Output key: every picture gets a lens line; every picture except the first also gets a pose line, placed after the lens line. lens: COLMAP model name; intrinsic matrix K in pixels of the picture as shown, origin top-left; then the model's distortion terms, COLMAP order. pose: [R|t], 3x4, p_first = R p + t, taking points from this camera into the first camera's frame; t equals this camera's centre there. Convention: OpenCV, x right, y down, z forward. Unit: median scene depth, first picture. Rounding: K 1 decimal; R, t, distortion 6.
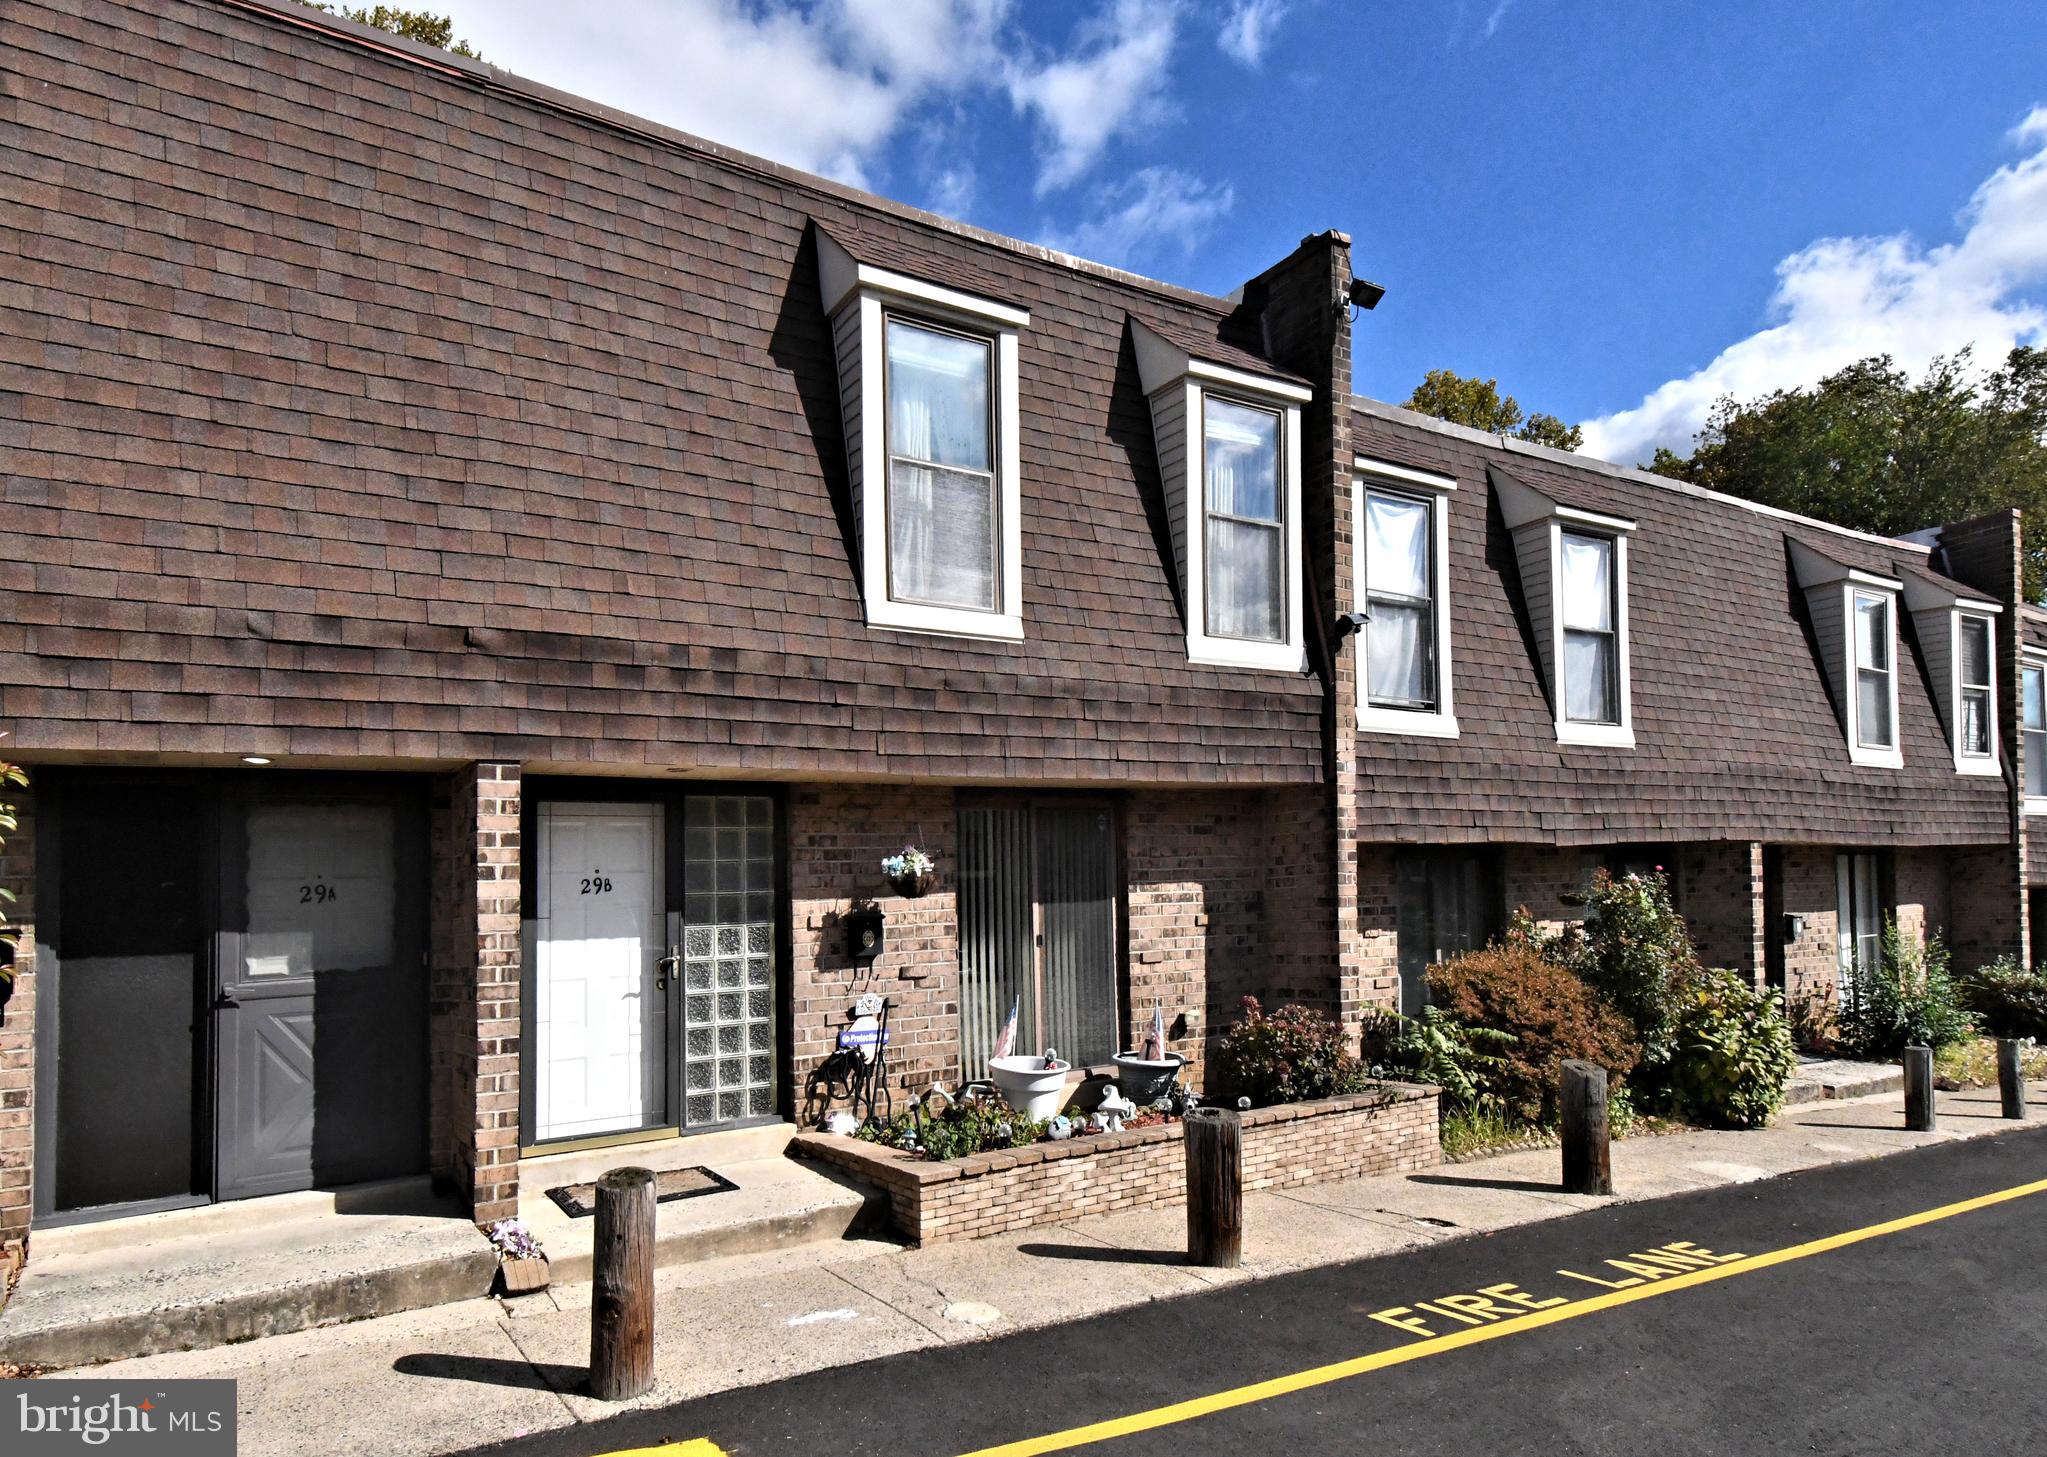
lens RADIAL K [[1177.3, 0, 1028.4], [0, 1177.3, 716.1], [0, 0, 1]] dist [0.038982, -0.009331]
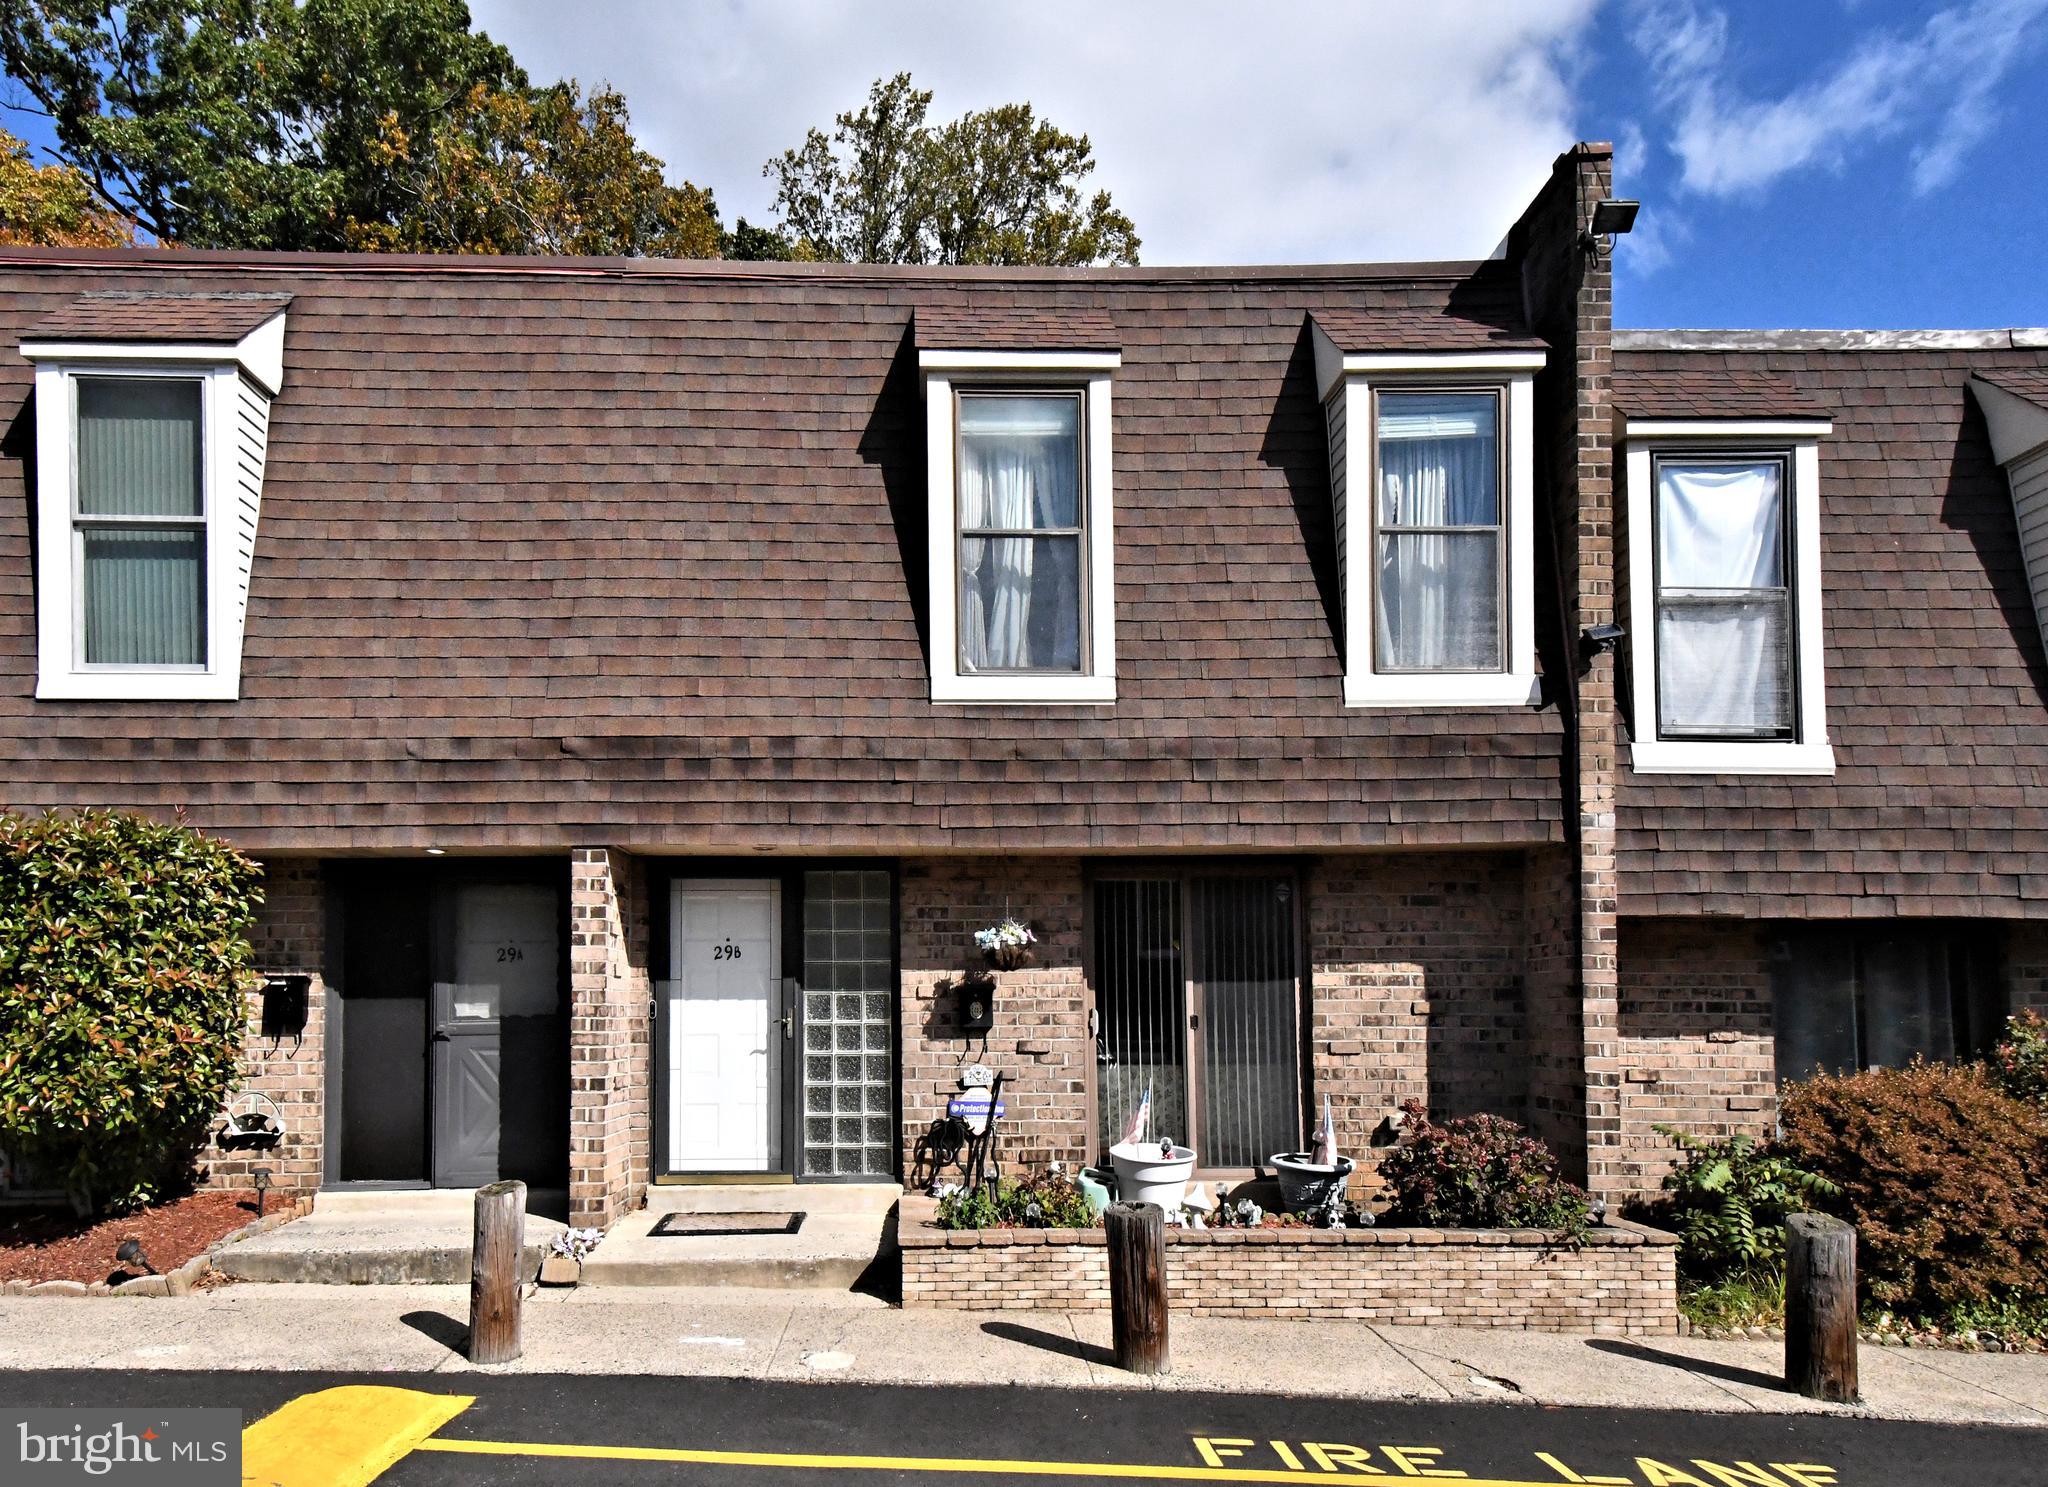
lens RADIAL K [[1330.6, 0, 1021.7], [0, 1330.6, 763.2], [0, 0, 1]] dist [0.050122, -0.005415]
pose [[0.864627, -0.056277, -0.499253, 0.493523], [0.052839, 0.998382, -0.021030, 0.004229], [0.499628, -0.008197, 0.866201, 0.036795]]
